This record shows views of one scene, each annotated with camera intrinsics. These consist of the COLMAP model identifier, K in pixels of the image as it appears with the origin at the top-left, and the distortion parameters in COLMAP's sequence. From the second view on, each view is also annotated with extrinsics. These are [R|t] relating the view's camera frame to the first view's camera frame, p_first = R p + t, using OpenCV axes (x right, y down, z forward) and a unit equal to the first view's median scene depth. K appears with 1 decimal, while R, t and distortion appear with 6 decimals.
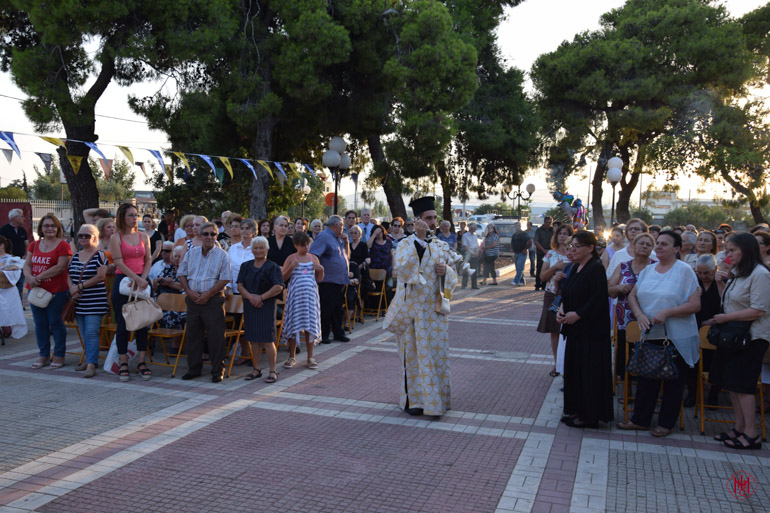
lens RADIAL K [[730.6, 0, 384.9], [0, 730.6, 258.1], [0, 0, 1]] dist [-0.011641, 0.000000]
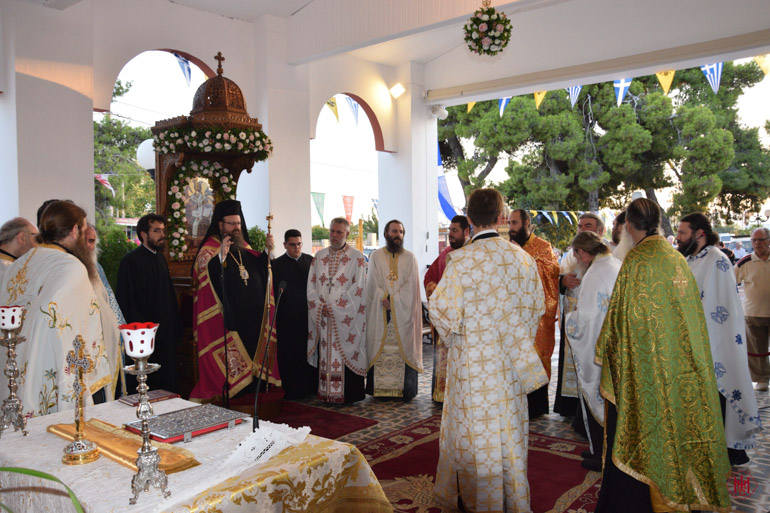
lens RADIAL K [[630.8, 0, 386.3], [0, 630.8, 251.6], [0, 0, 1]] dist [-0.044383, 0.007302]
pose [[0.939907, -0.033728, -0.339760, -0.094962], [0.018610, 0.998690, -0.047657, 0.017164], [0.340923, 0.038470, 0.939304, -0.378951]]
